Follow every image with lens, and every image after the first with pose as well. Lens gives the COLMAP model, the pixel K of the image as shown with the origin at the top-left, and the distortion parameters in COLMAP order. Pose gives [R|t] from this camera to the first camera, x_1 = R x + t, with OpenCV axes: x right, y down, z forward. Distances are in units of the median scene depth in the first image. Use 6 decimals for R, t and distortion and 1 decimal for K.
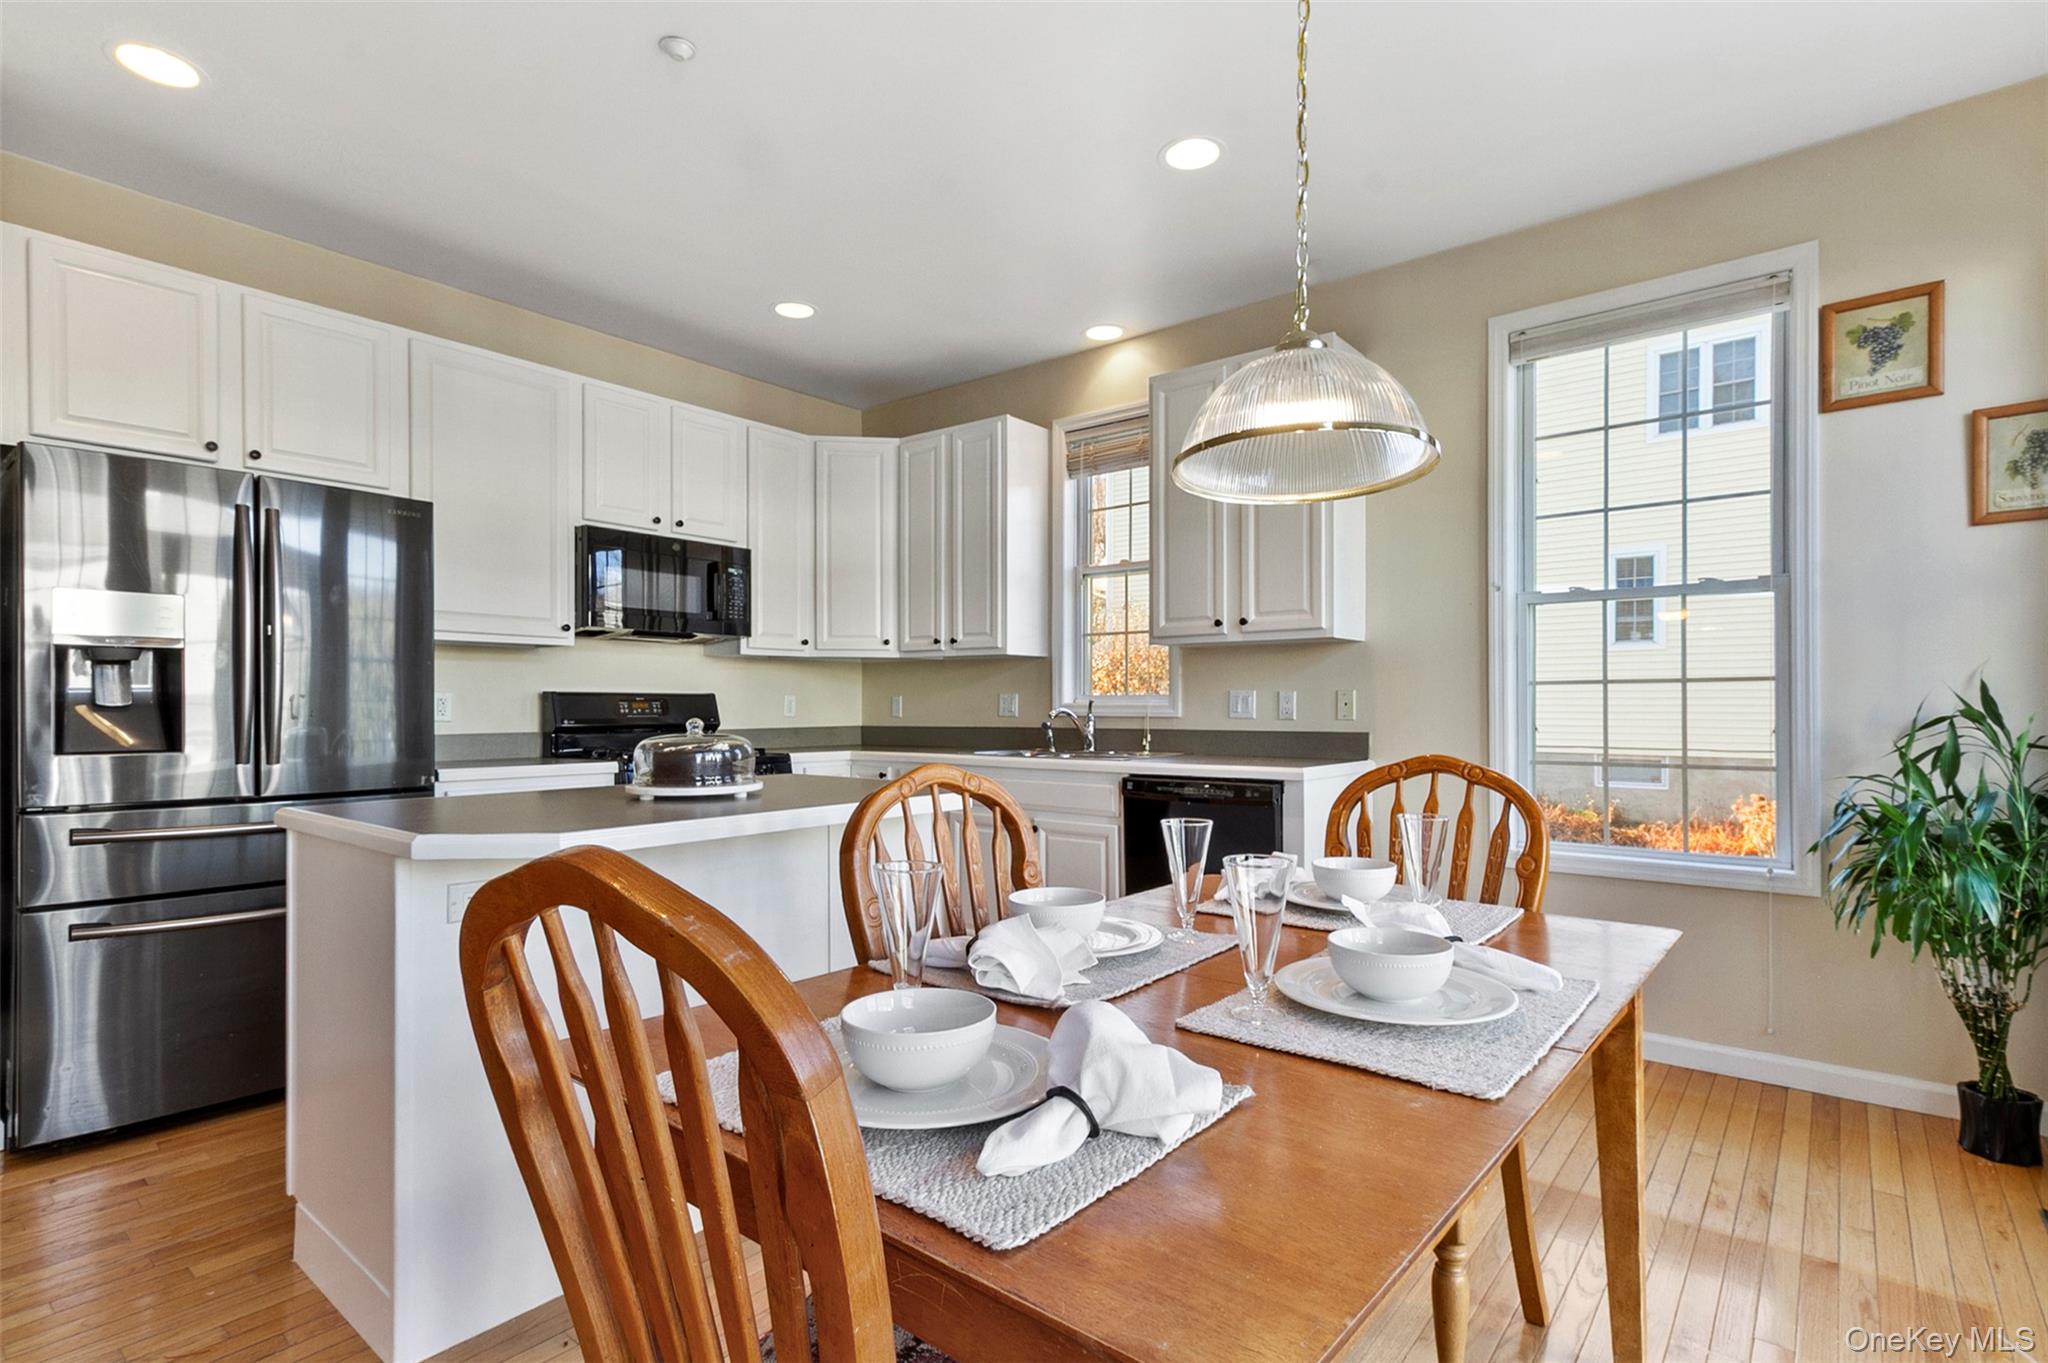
lens RADIAL K [[986.9, 0, 1025.1], [0, 986.9, 709.3], [0, 0, 1]] dist [0.001147, 0.000260]
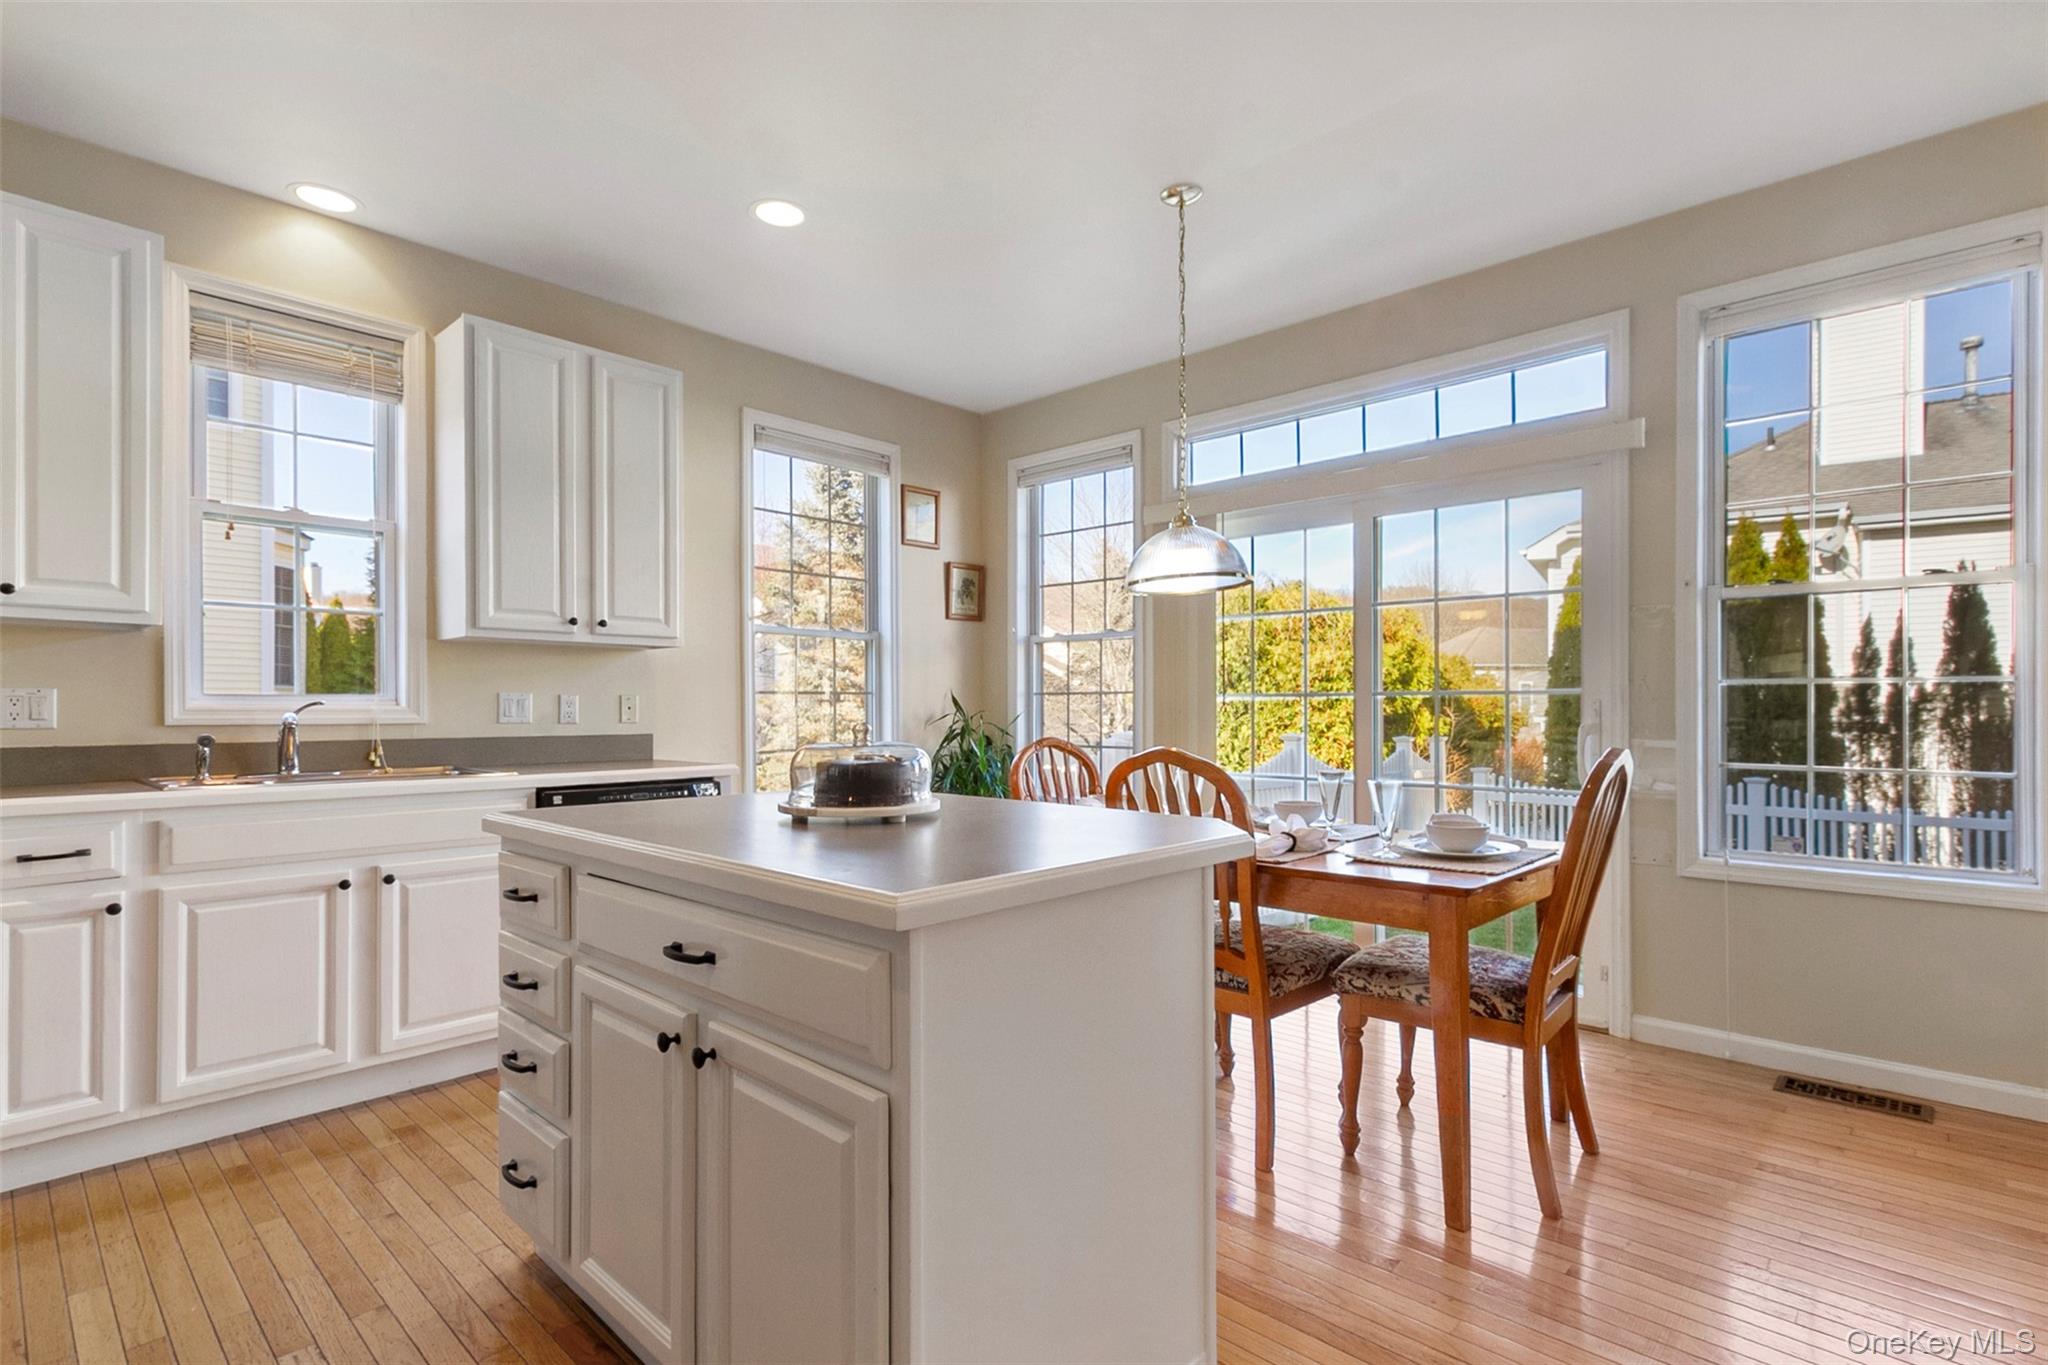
lens RADIAL K [[986.9, 0, 1025.1], [0, 986.9, 710.3], [0, 0, 1]] dist [0.001147, 0.000260]
pose [[0.064978, 0.001292, 0.997886, -0.662227], [0.007635, 0.999969, -0.001792, 0.002104], [-0.997857, 0.007735, 0.064967, 0.472110]]
